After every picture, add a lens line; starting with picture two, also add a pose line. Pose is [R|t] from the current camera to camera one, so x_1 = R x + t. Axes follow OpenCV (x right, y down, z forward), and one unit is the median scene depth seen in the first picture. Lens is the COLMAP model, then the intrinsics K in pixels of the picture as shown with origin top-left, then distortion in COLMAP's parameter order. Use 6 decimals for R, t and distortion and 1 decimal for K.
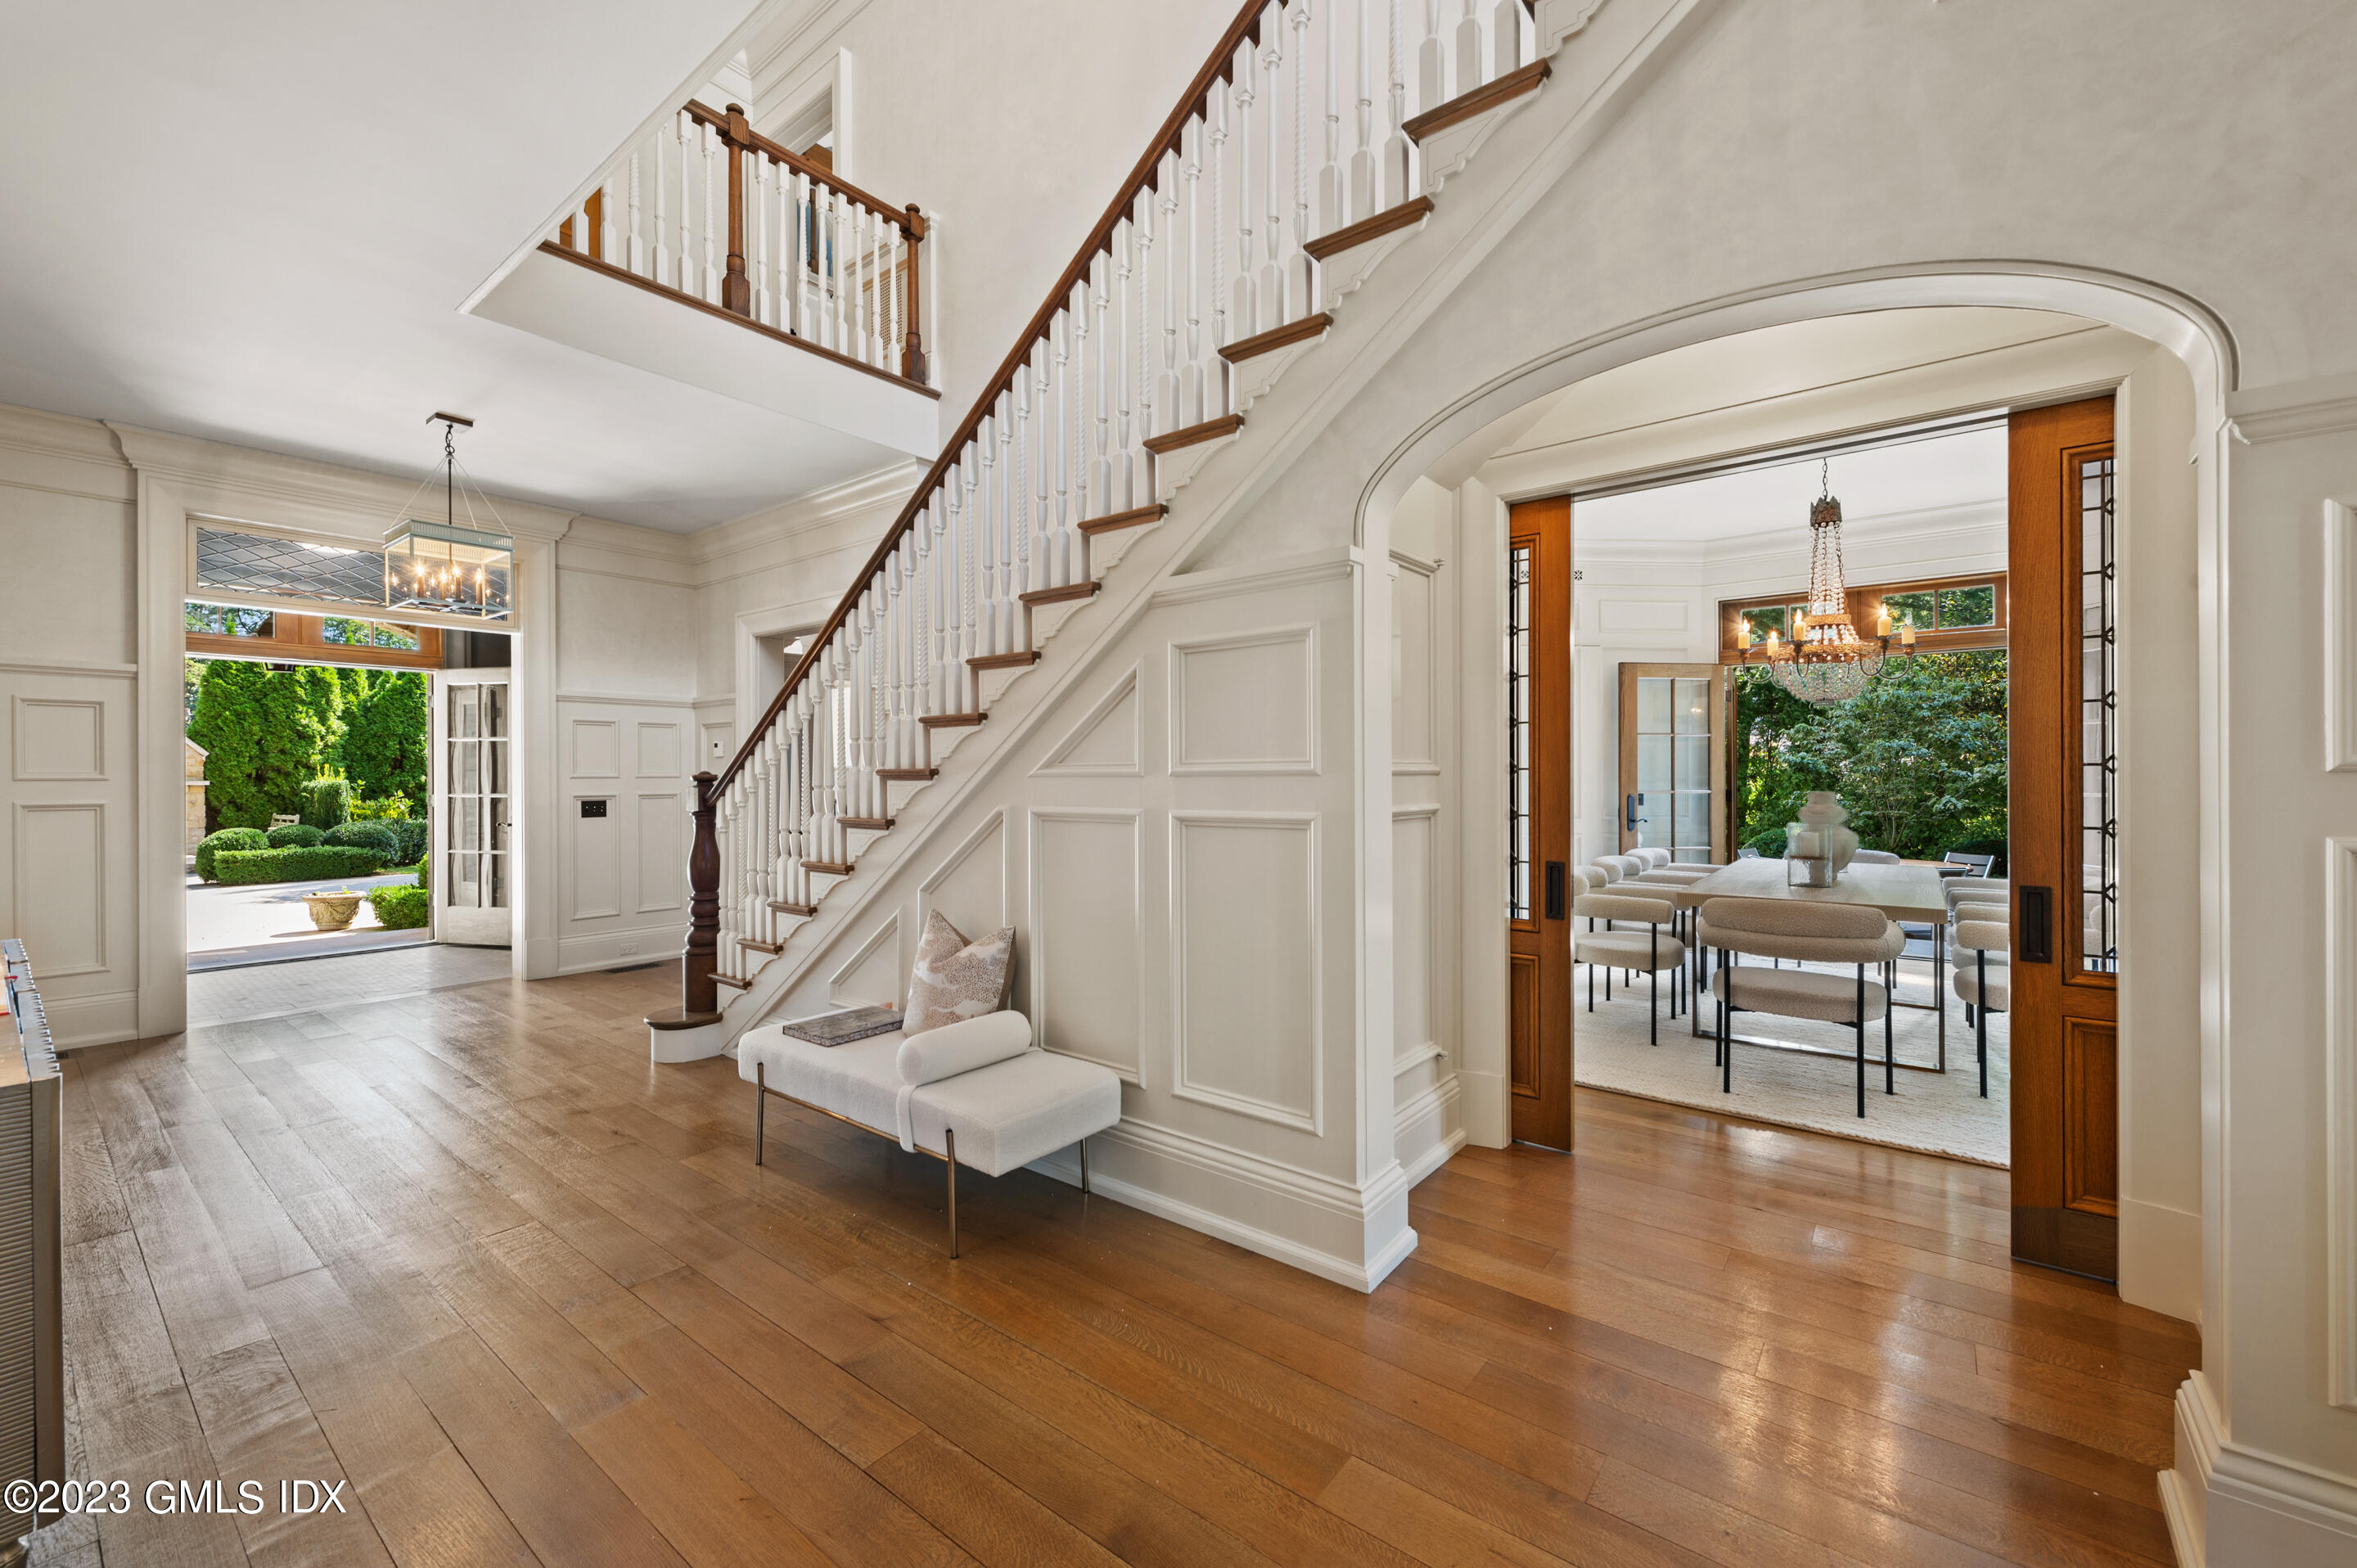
lens RADIAL K [[951.2, 0, 1164.2], [0, 951.2, 777.7], [0, 0, 1]] dist [-0.001238, -0.000249]
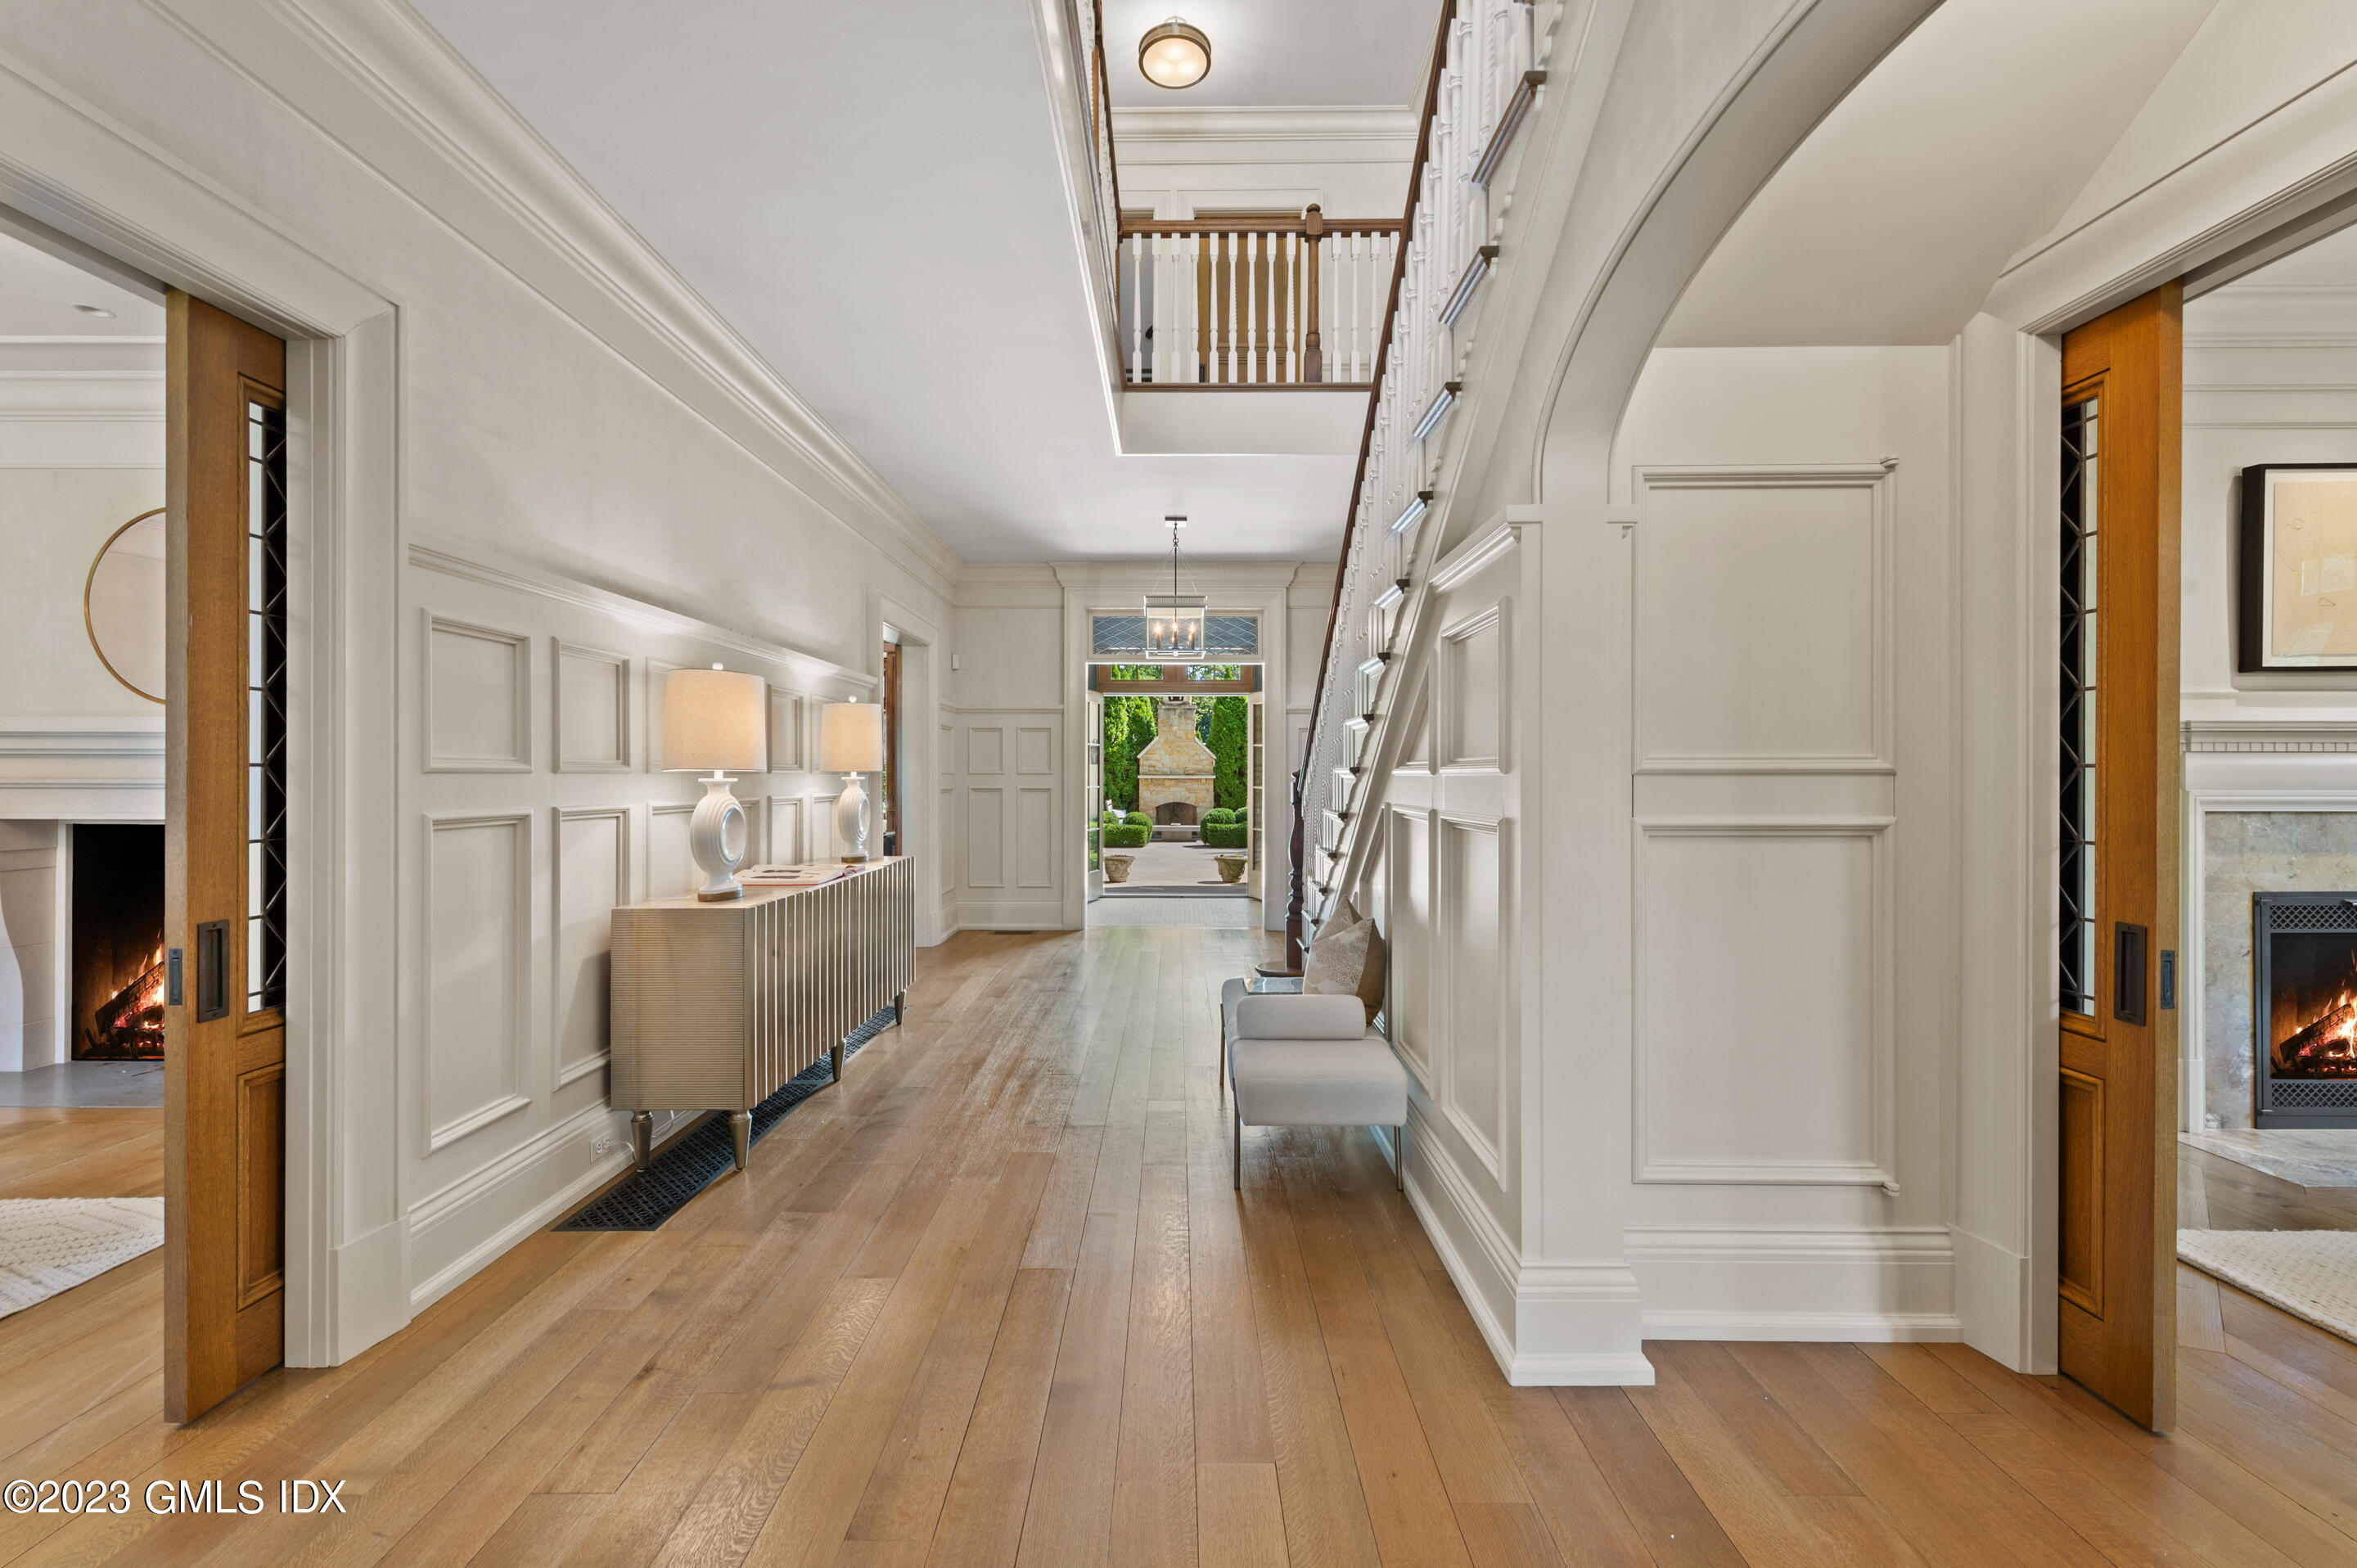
lens RADIAL K [[951.2, 0, 1161.5], [0, 951.2, 780.1], [0, 0, 1]] dist [-0.001238, -0.000249]
pose [[0.613486, 0.009287, -0.789651, 0.369529], [-0.005878, 0.999957, 0.007193, -0.000756], [0.789683, 0.000229, 0.613515, 0.126361]]
